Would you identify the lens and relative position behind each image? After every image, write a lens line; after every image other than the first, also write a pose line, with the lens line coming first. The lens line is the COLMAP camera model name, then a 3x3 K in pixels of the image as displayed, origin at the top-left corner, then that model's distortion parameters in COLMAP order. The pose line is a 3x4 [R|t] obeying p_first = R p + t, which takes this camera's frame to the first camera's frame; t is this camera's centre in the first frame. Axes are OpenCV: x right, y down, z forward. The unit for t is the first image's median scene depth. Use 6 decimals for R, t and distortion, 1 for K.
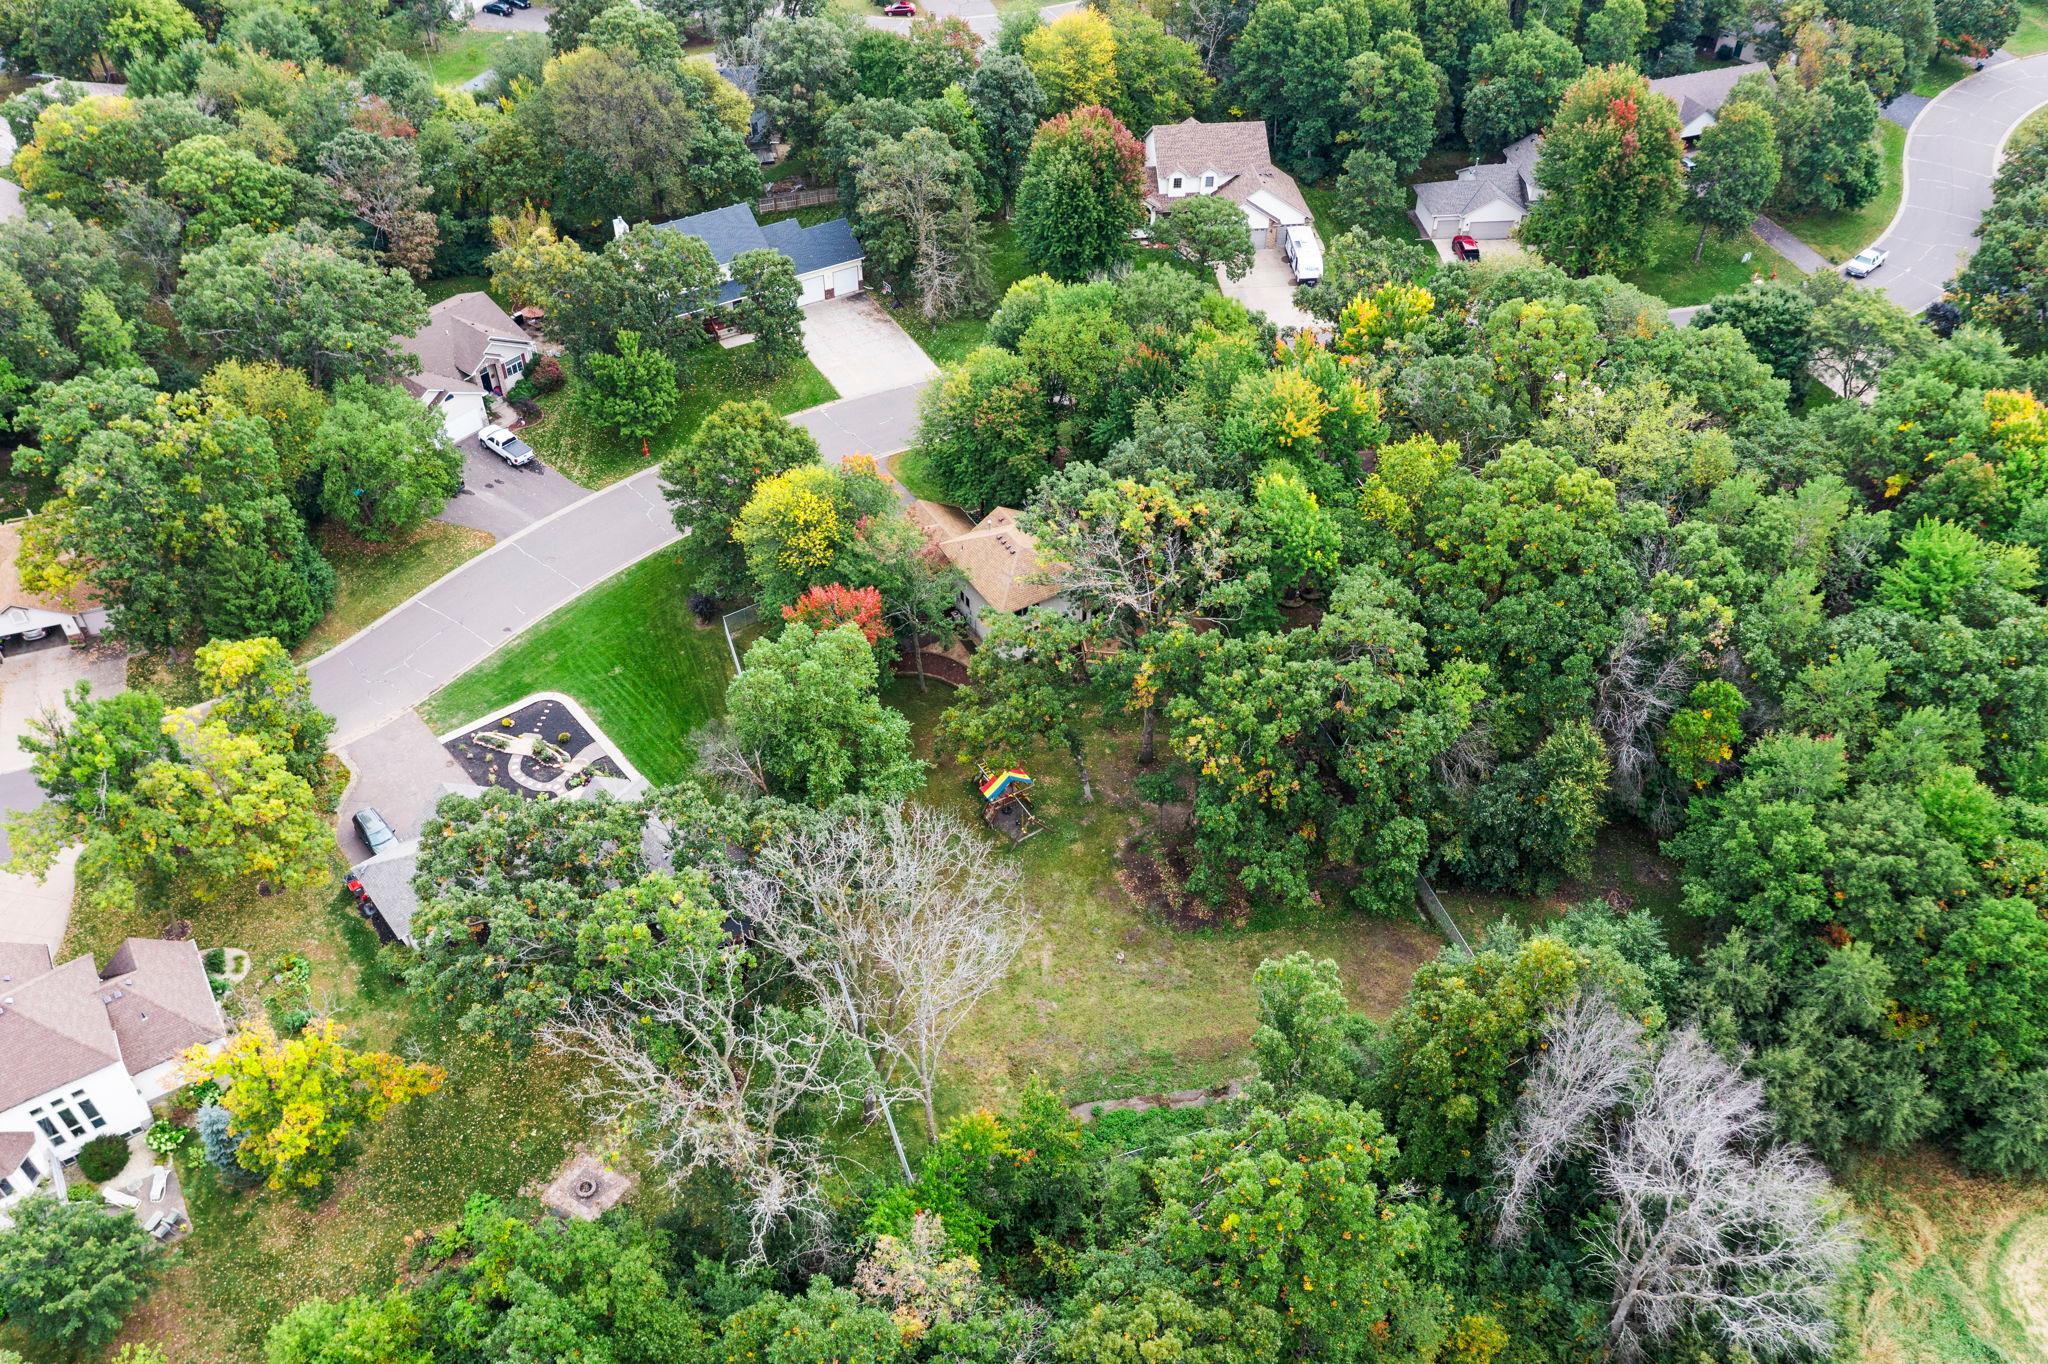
lens RADIAL K [[1617.9, 0, 1025.2], [0, 1617.9, 688.1], [0, 0, 1]] dist [-0.012671, -0.000895]
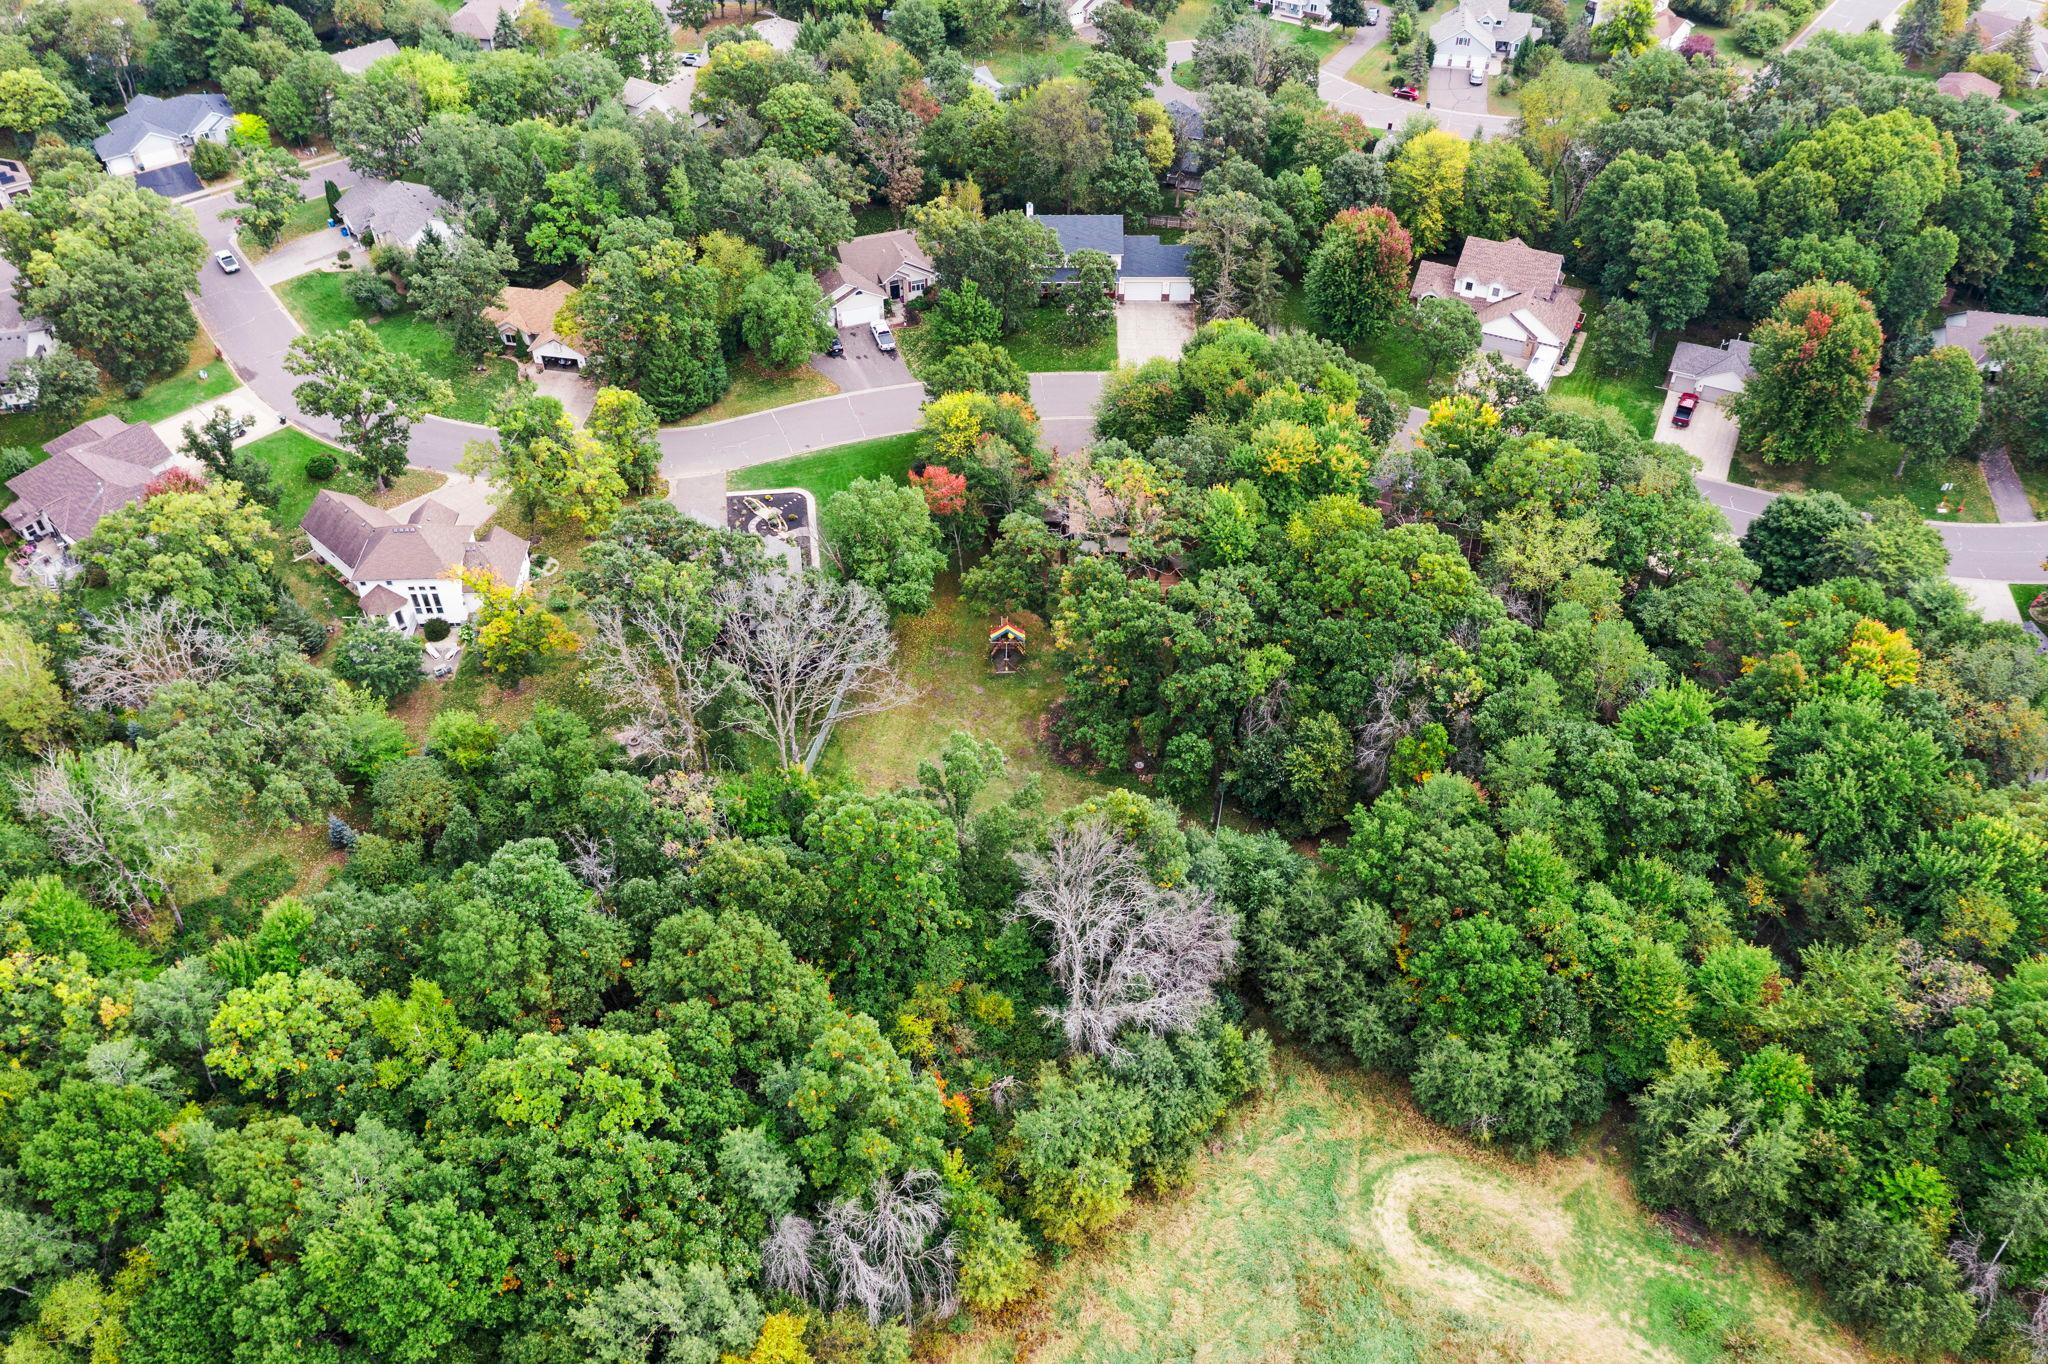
lens RADIAL K [[1617.9, 0, 1023.4], [0, 1617.9, 678.9], [0, 0, 1]] dist [-0.012671, -0.000895]
pose [[0.855061, 0.348631, -0.383832, 0.533051], [-0.348307, 0.934541, 0.072911, -0.014127], [0.384126, 0.071349, 0.920520, -0.311539]]
